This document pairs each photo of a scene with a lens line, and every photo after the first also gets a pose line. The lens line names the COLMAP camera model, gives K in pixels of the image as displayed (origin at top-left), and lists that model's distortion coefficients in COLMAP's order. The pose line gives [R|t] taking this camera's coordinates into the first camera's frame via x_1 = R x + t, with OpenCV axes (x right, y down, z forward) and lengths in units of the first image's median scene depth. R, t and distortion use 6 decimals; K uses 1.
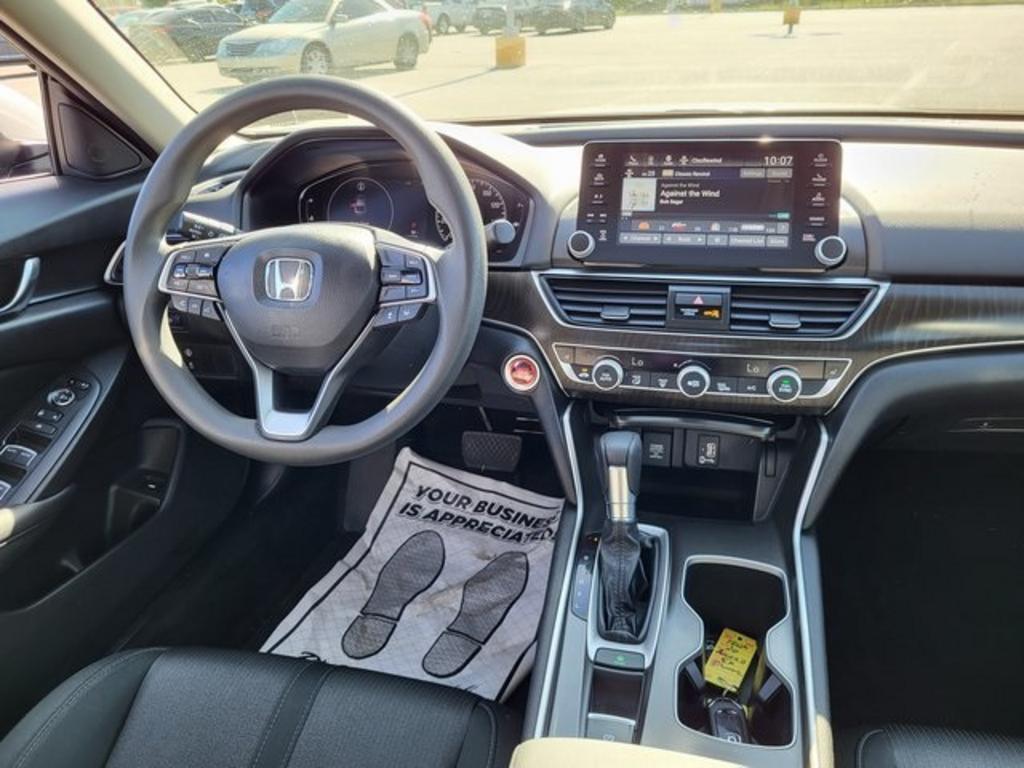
lens RADIAL K [[797.5, 0, 481.5], [0, 797.5, 369.5], [0, 0, 1]] dist [0.030752, -0.023472]
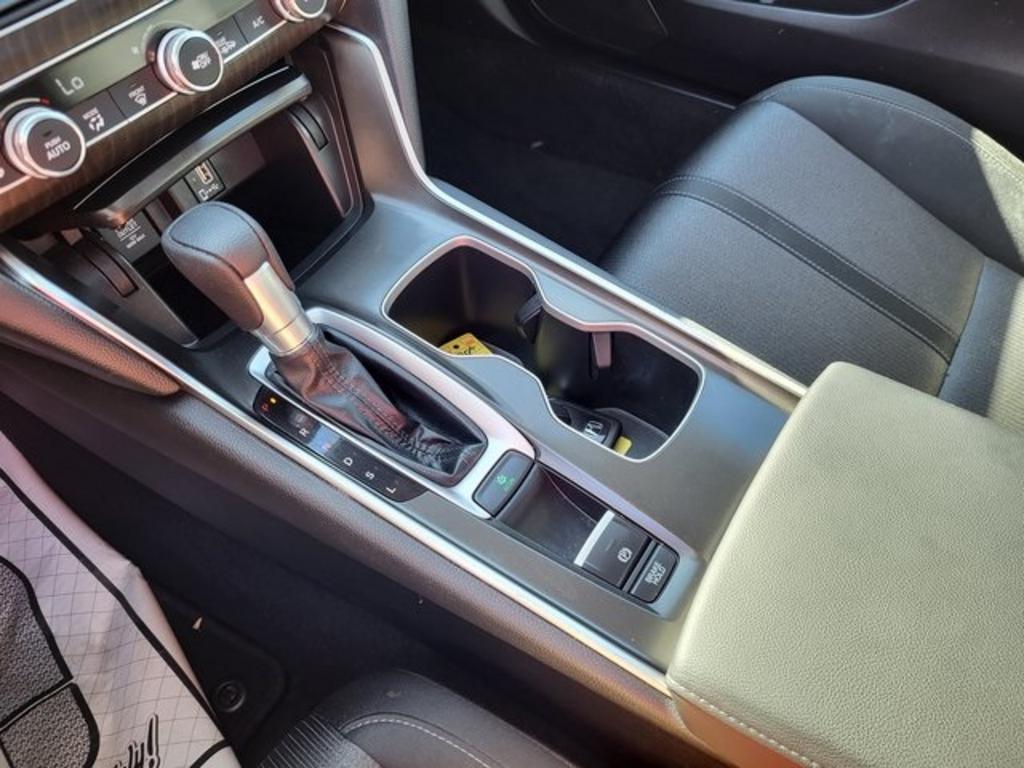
lens RADIAL K [[797.5, 0, 519.9], [0, 797.5, 373.7], [0, 0, 1]] dist [0.030752, -0.023472]
pose [[0.329244, -0.720905, 0.609832, -0.131377], [0.403797, 0.691302, 0.599207, -0.069616], [-0.853549, 0.048964, 0.518706, 0.532289]]
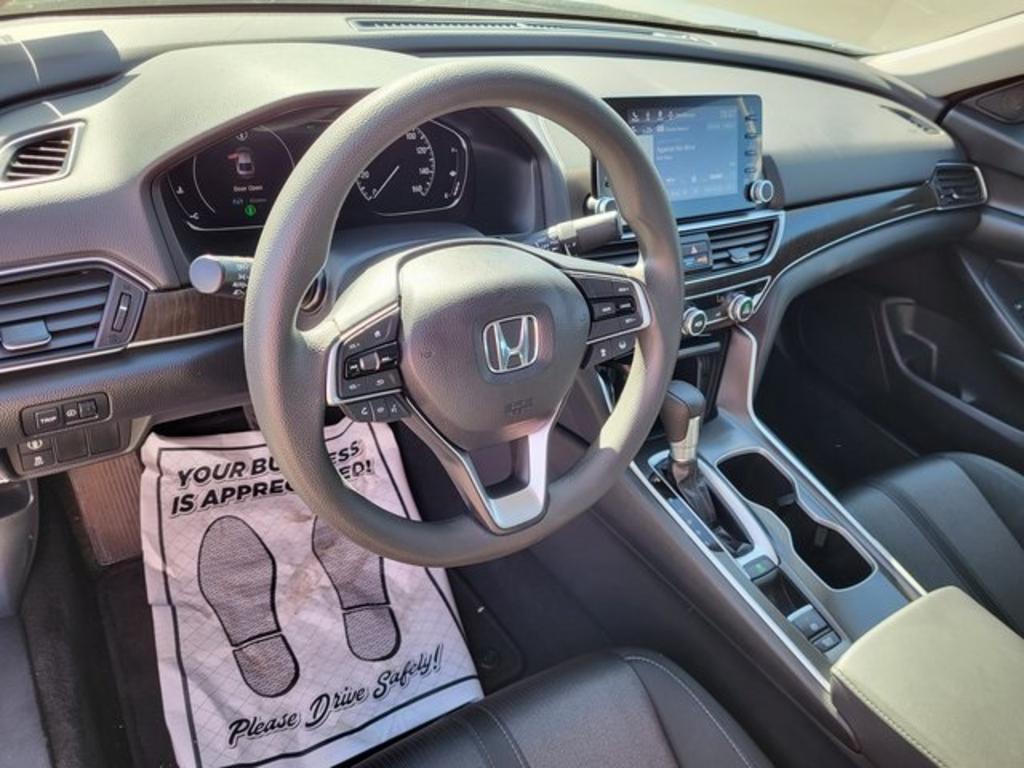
lens RADIAL K [[797.5, 0, 515.0], [0, 797.5, 379.4], [0, 0, 1]] dist [0.030752, -0.023472]
pose [[0.637389, -0.310765, 0.705096, -0.705704], [0.101571, 0.940965, 0.322905, -0.291909], [-0.763819, -0.134198, 0.631325, 0.447502]]
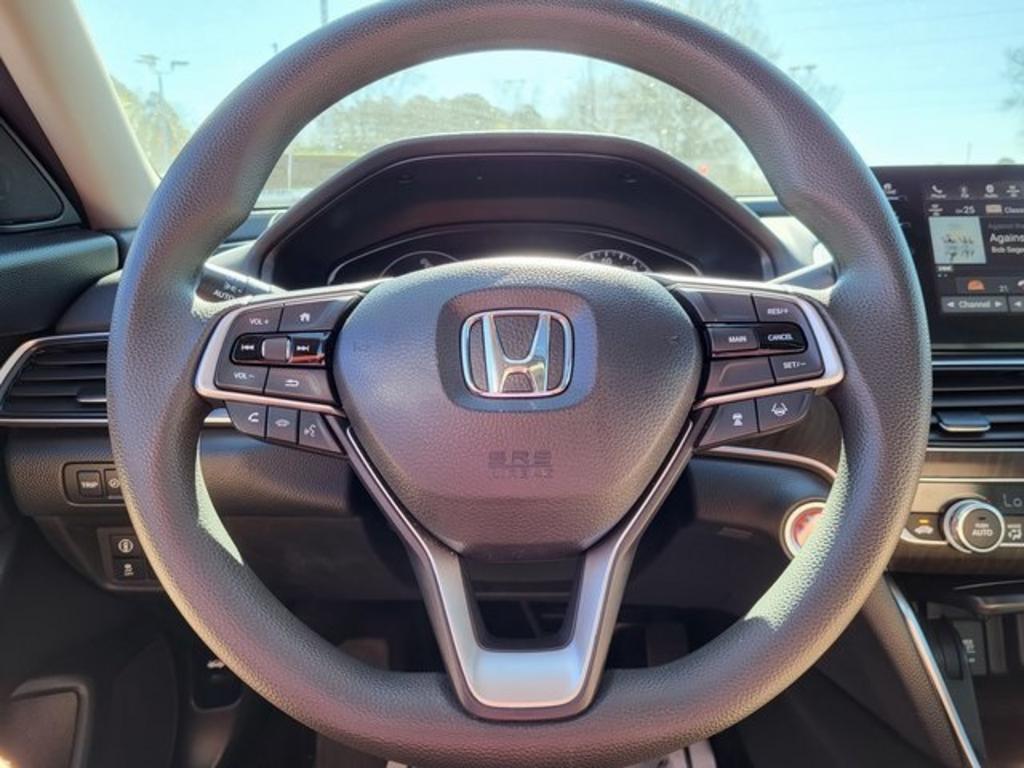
lens RADIAL K [[797.5, 0, 498.1], [0, 797.5, 370.3], [0, 0, 1]] dist [0.030752, -0.023472]
pose [[0.968105, -0.015923, 0.250039, -0.327436], [0.071839, 0.973717, -0.216137, -0.002506], [-0.240026, 0.227206, 0.943803, 0.499447]]
